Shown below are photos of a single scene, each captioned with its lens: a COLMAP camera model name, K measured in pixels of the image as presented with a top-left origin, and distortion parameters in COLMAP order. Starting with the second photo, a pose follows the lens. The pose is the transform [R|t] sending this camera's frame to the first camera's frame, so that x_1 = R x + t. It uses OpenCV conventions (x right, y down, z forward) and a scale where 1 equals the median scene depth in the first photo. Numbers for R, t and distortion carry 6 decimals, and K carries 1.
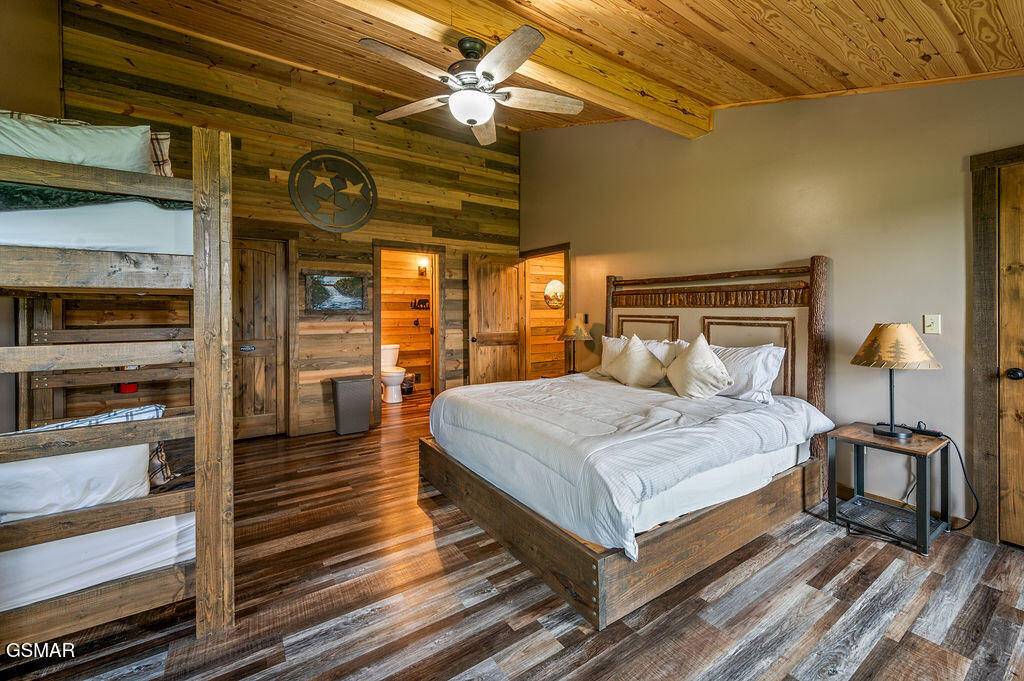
lens RADIAL K [[419.3, 0, 514.3], [0, 419.3, 314.1], [0, 0, 1]] dist [-0.000420, -0.000064]
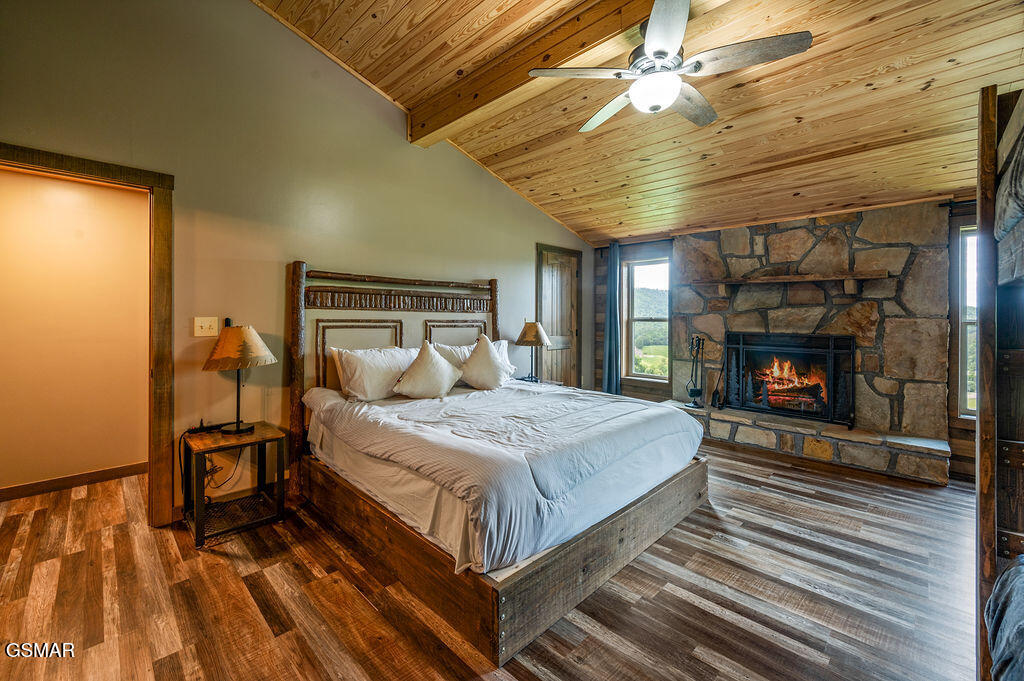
lens RADIAL K [[419.3, 0, 514.3], [0, 419.3, 314.1], [0, 0, 1]] dist [-0.000420, -0.000064]
pose [[-0.197557, 0.003884, 0.980284, -0.644524], [0.002300, 0.999991, -0.003499, -0.005188], [-0.980289, 0.001564, -0.197564, 1.016391]]
